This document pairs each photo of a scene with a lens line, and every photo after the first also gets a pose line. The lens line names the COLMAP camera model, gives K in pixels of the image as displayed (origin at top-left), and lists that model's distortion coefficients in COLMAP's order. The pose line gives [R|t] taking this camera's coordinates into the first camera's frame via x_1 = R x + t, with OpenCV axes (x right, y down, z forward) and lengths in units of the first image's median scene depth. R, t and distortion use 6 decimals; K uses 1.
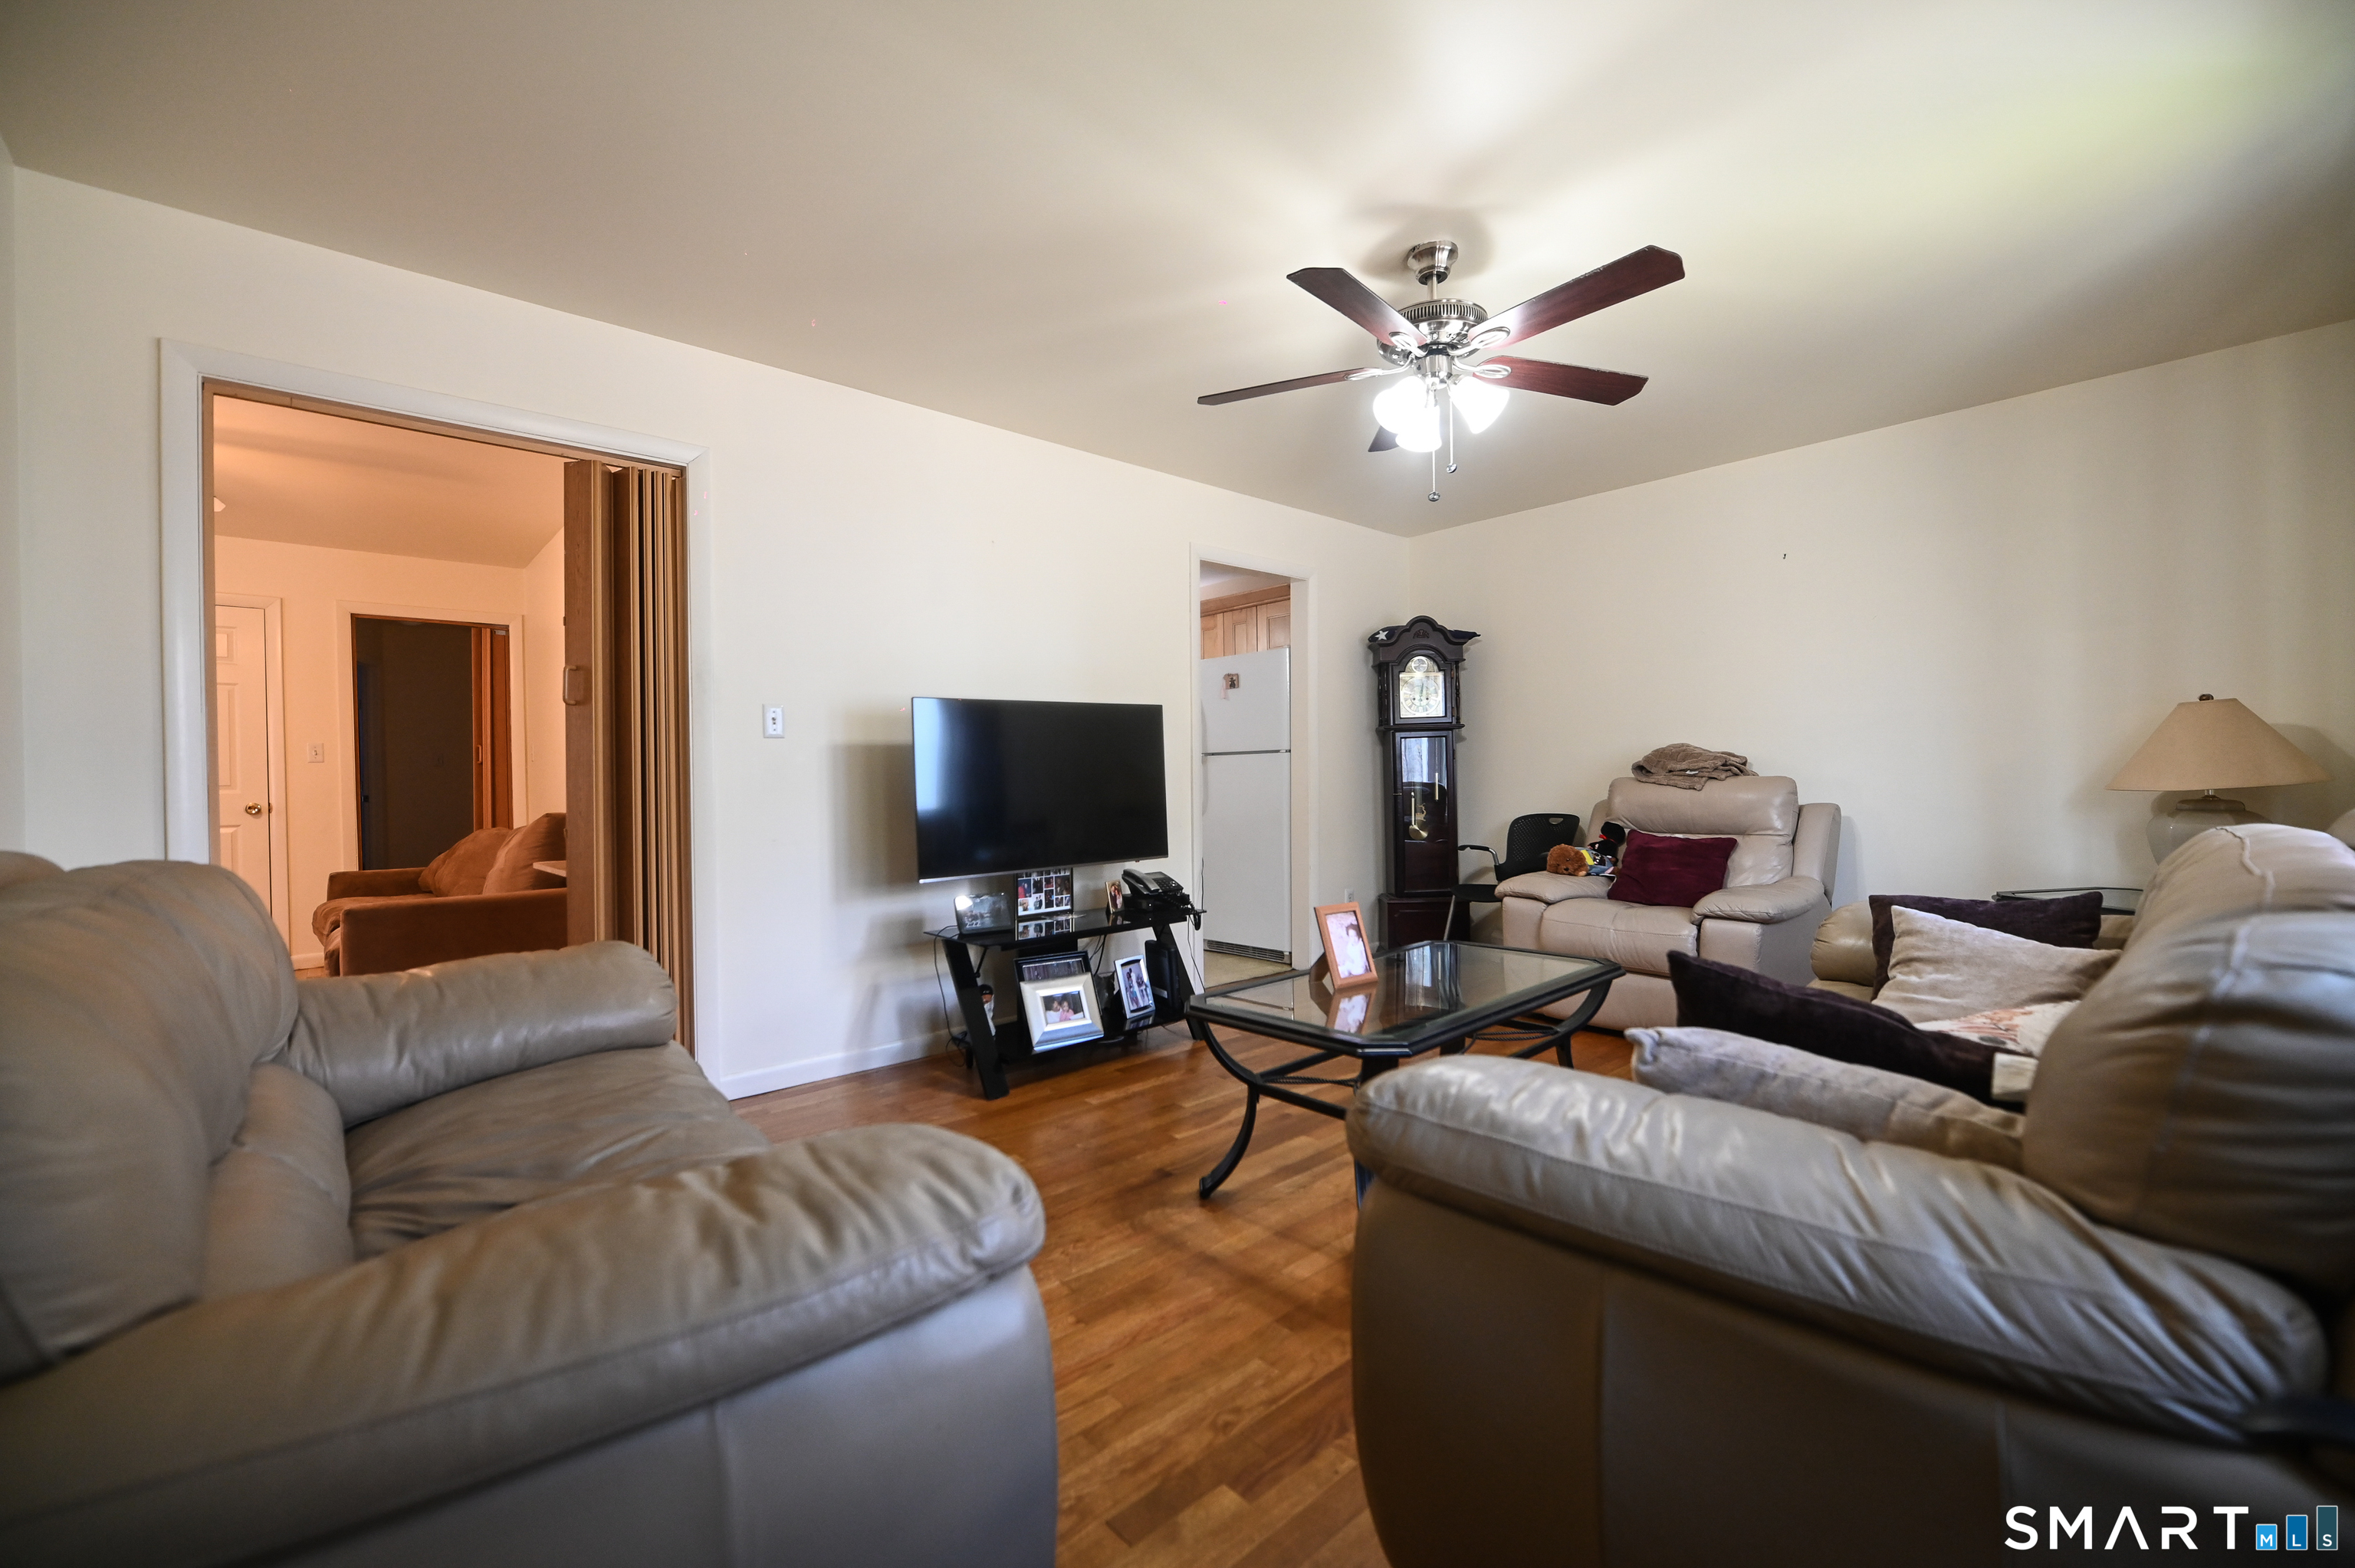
lens RADIAL K [[962.0, 0, 1164.3], [0, 962.0, 785.0], [0, 0, 1]] dist [-0.004460, -0.000668]
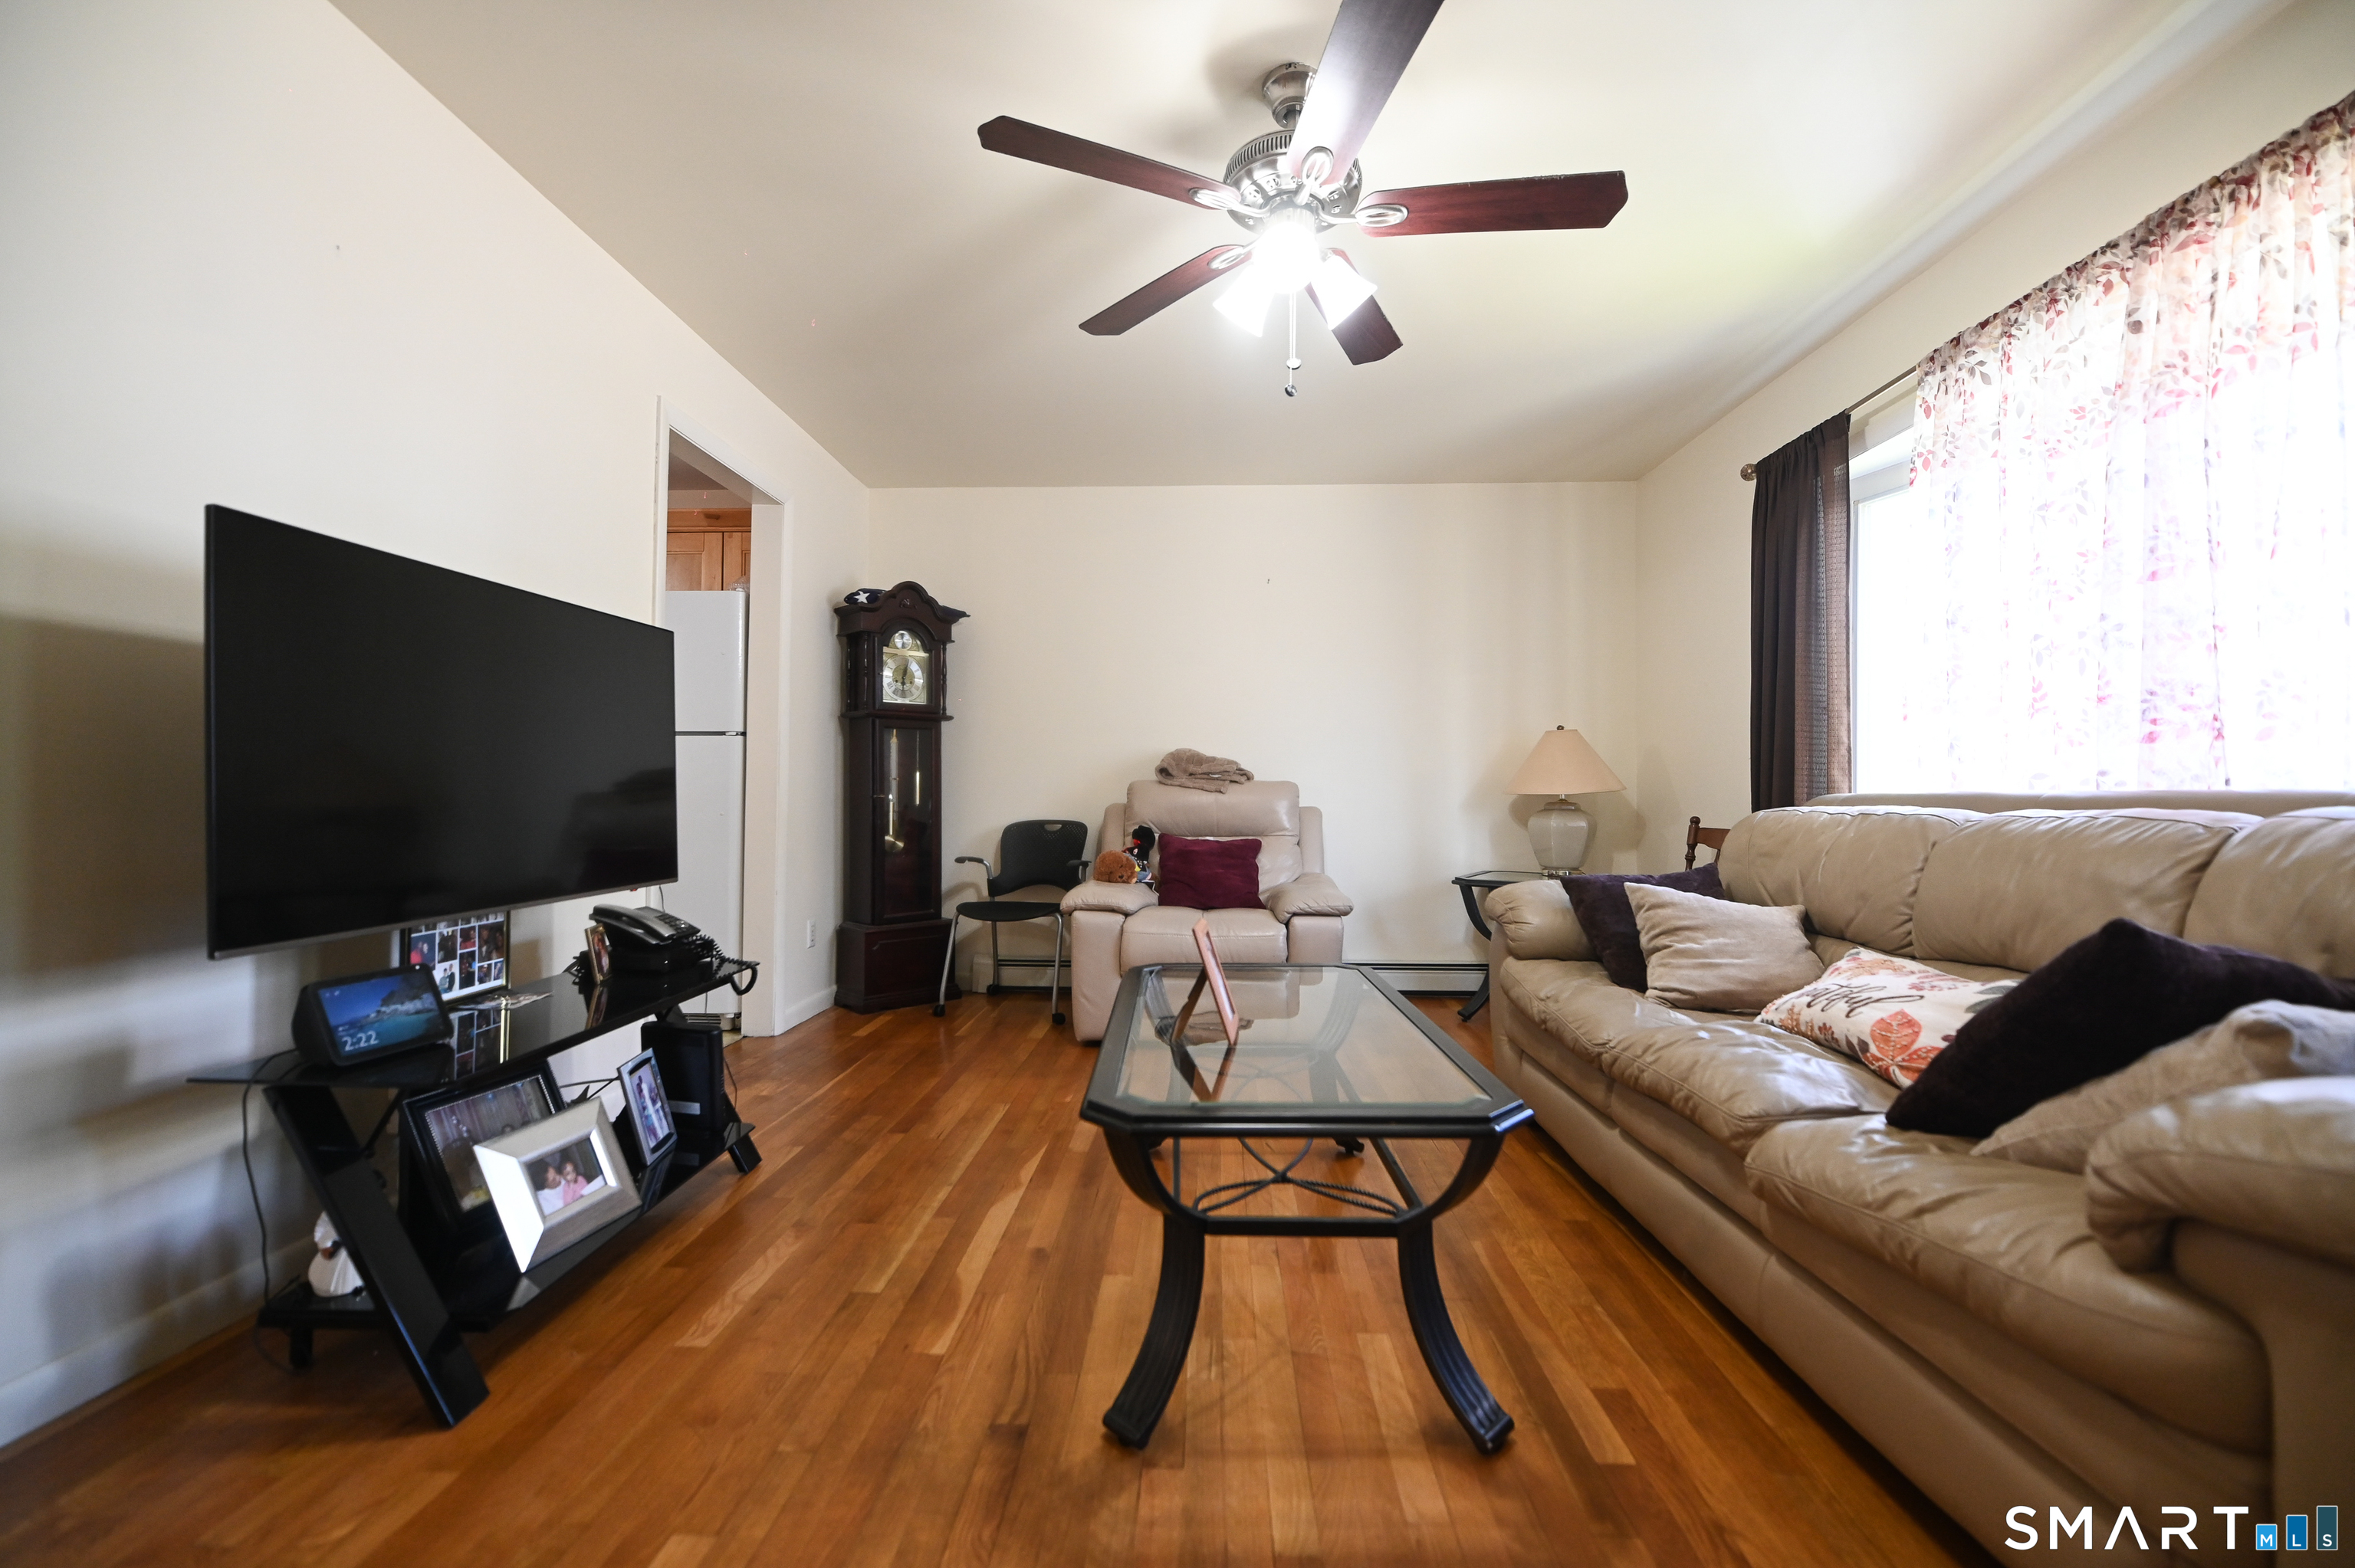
lens RADIAL K [[962.0, 0, 1181.4], [0, 962.0, 786.6], [0, 0, 1]] dist [-0.004460, -0.000668]
pose [[0.689337, 0.027642, 0.723913, -0.221001], [-0.008684, 0.999515, -0.029896, 0.030575], [-0.724389, 0.014322, 0.689243, 0.348135]]
